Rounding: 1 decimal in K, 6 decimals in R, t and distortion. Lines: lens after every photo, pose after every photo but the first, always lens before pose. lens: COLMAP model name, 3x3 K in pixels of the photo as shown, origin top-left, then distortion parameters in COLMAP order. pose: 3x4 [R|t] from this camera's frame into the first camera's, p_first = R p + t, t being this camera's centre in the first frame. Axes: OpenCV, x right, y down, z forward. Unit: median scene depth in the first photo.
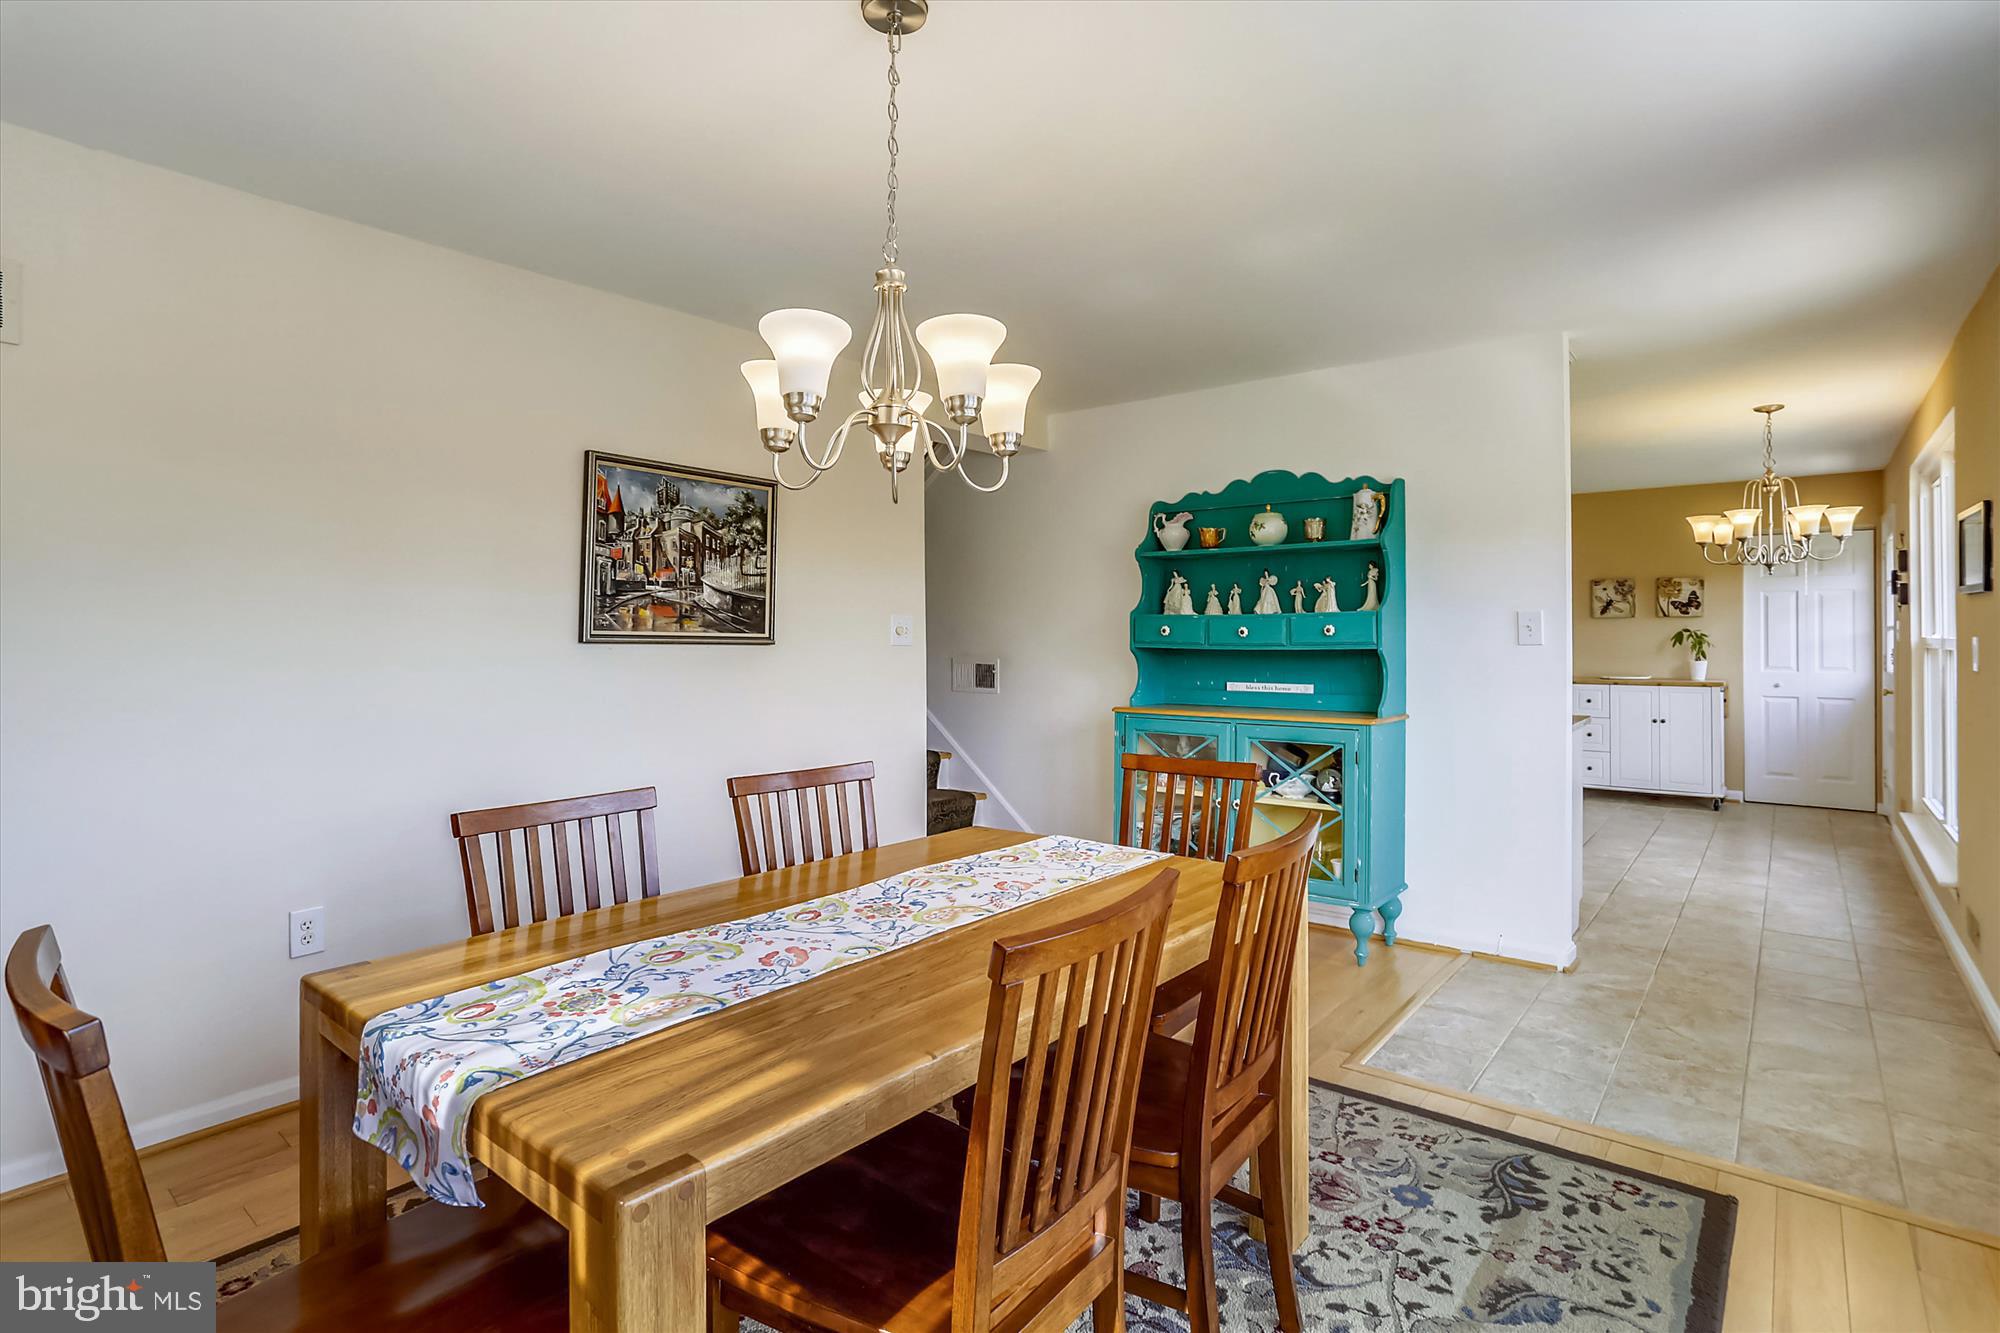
lens RADIAL K [[984.9, 0, 1001.3], [0, 984.9, 641.0], [0, 0, 1]] dist [-0.049696, 0.028652]
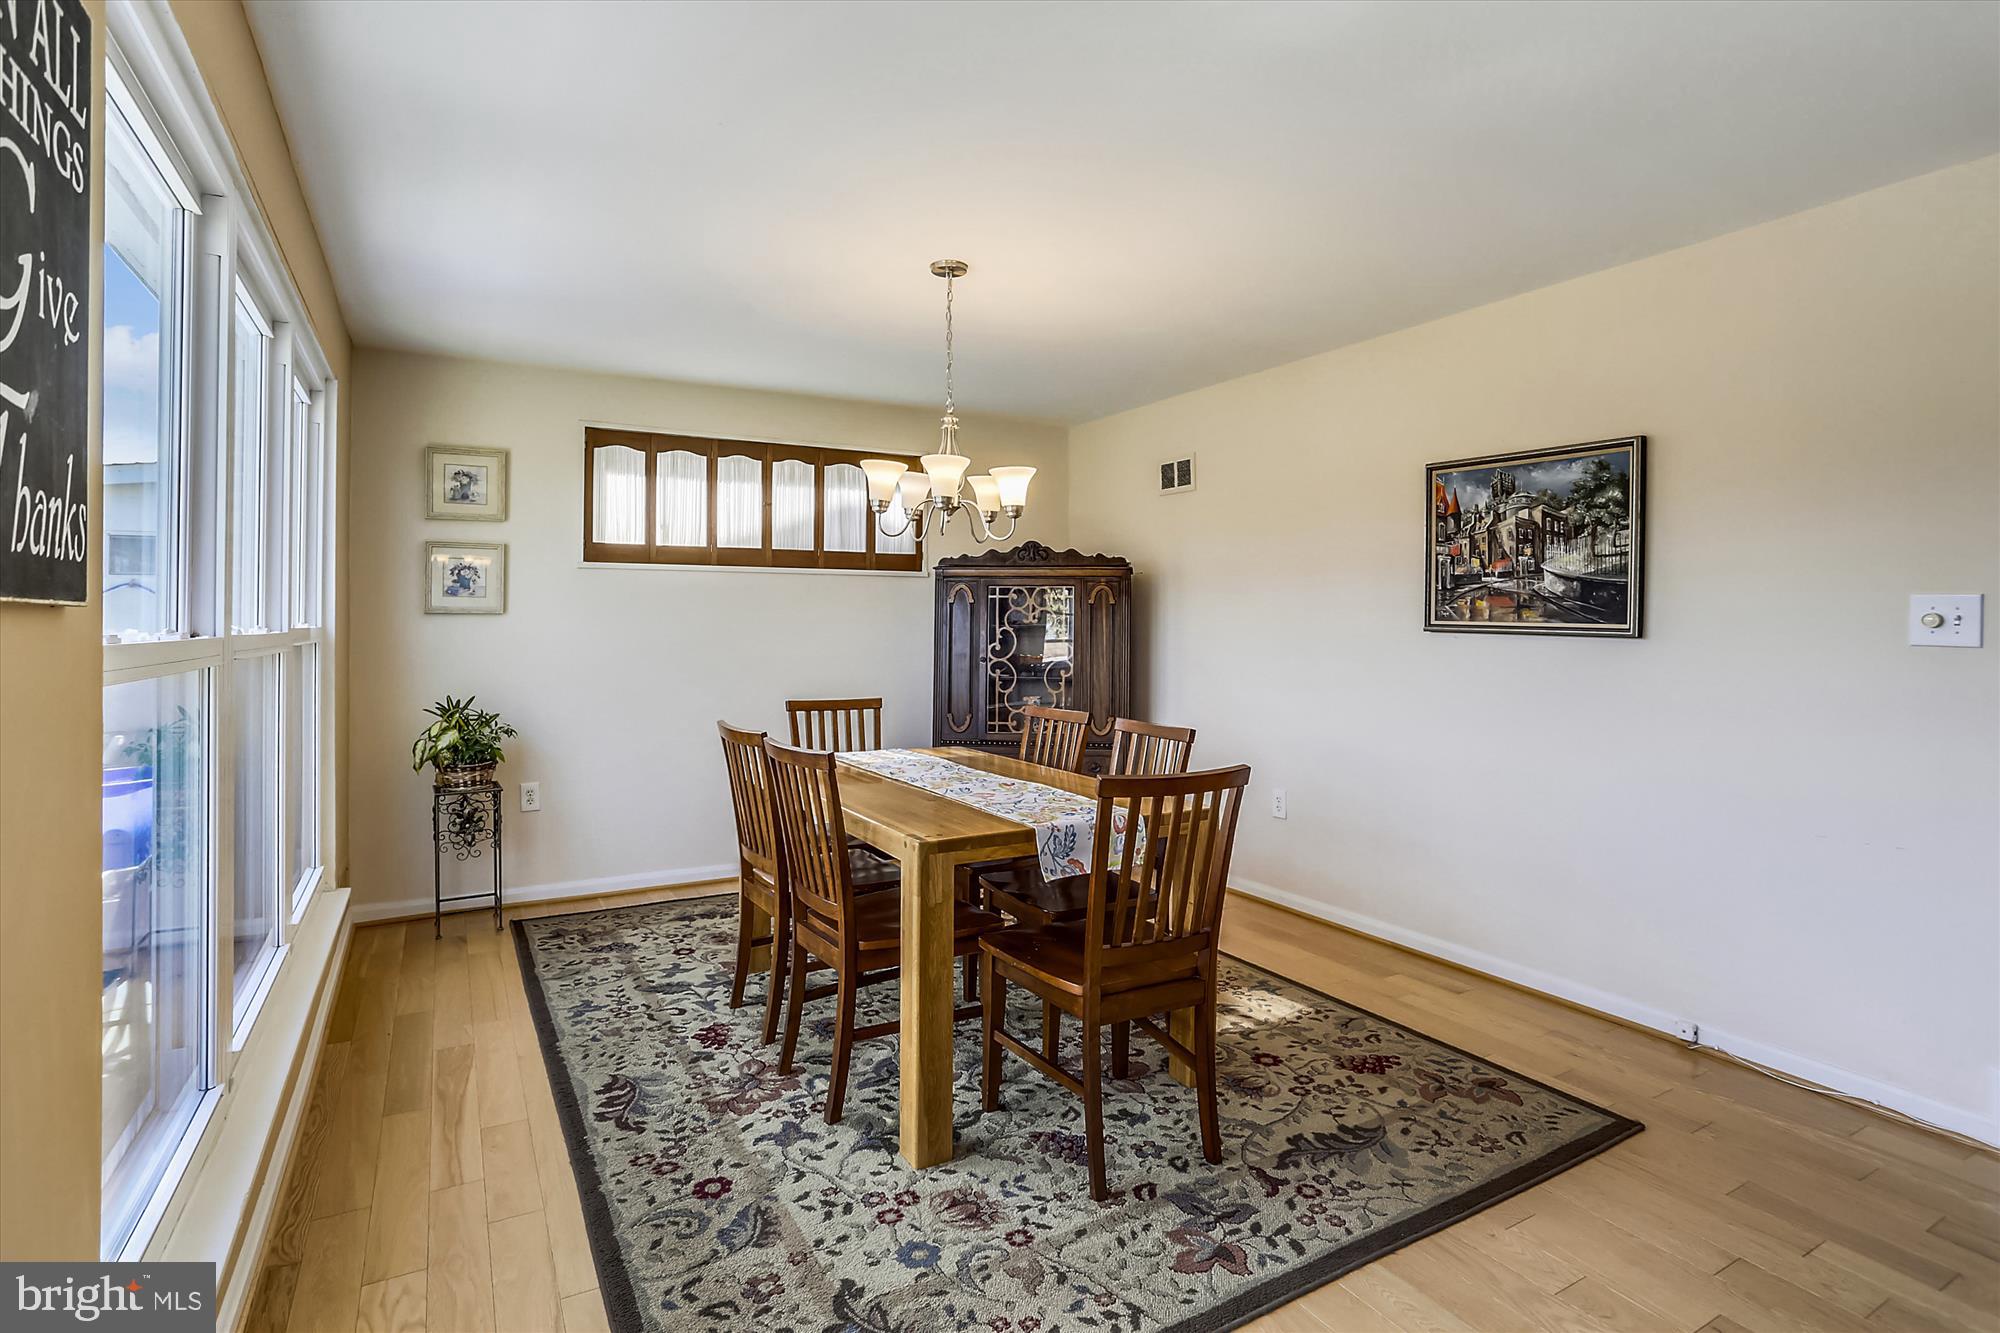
lens RADIAL K [[993.1, 0, 1008.4], [0, 993.1, 633.1], [0, 0, 1]] dist [-0.072644, 0.051914]
pose [[-0.346726, 0.009168, -0.937922, 0.788880], [-0.010510, 0.999851, 0.013658, -0.006530], [0.937907, 0.014593, -0.346579, 0.885740]]
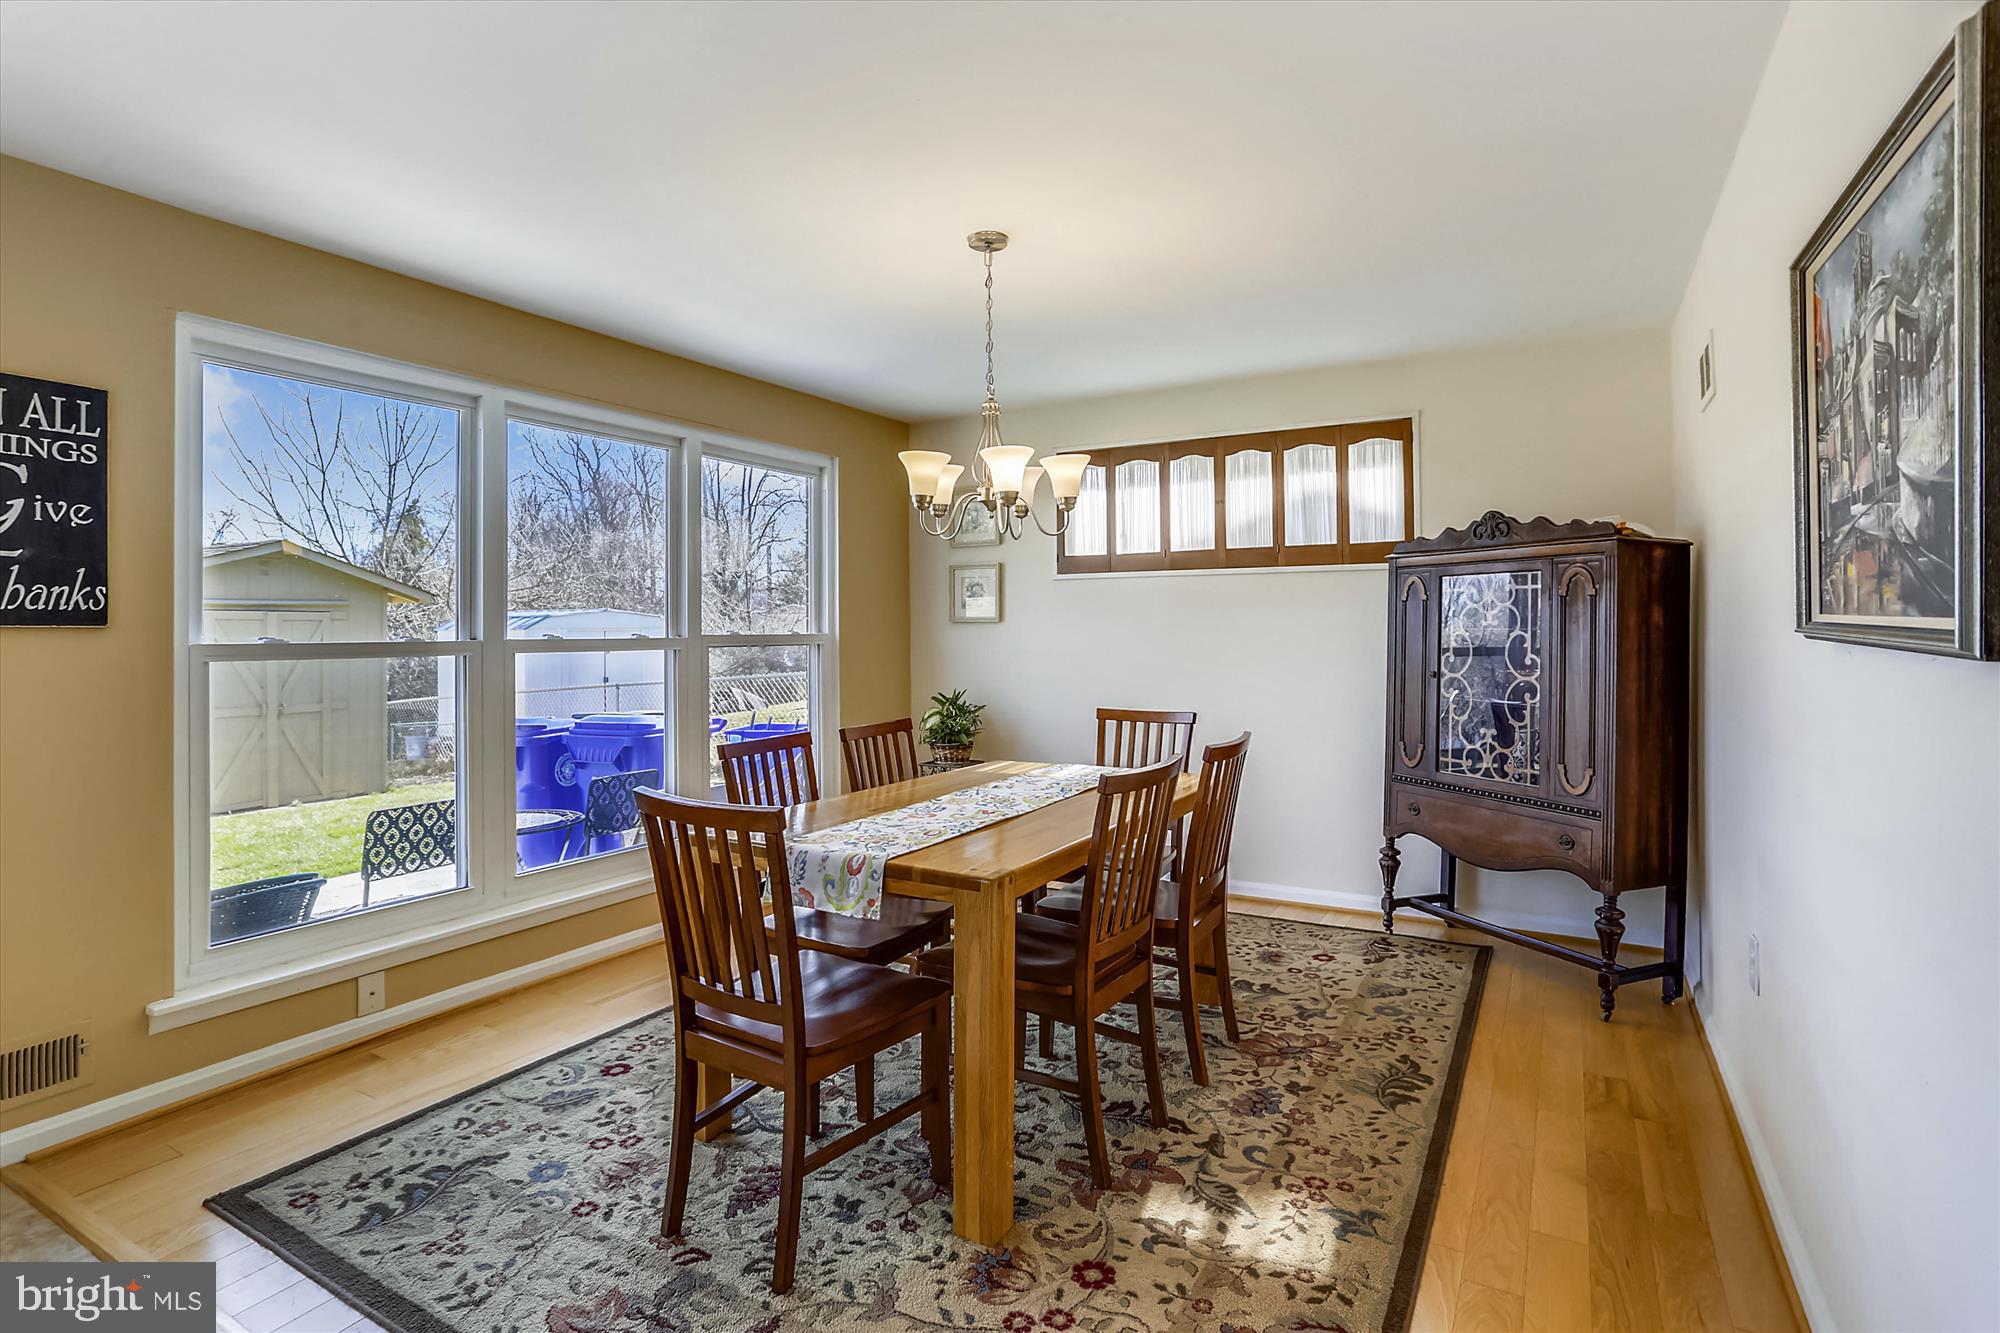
lens RADIAL K [[993.1, 0, 1008.4], [0, 993.1, 633.1], [0, 0, 1]] dist [-0.072644, 0.051914]
pose [[-0.986592, 0.008052, -0.163009, 0.065258], [0.006144, 0.999907, 0.012209, -0.009097], [0.163092, 0.011044, -0.986549, 1.350067]]
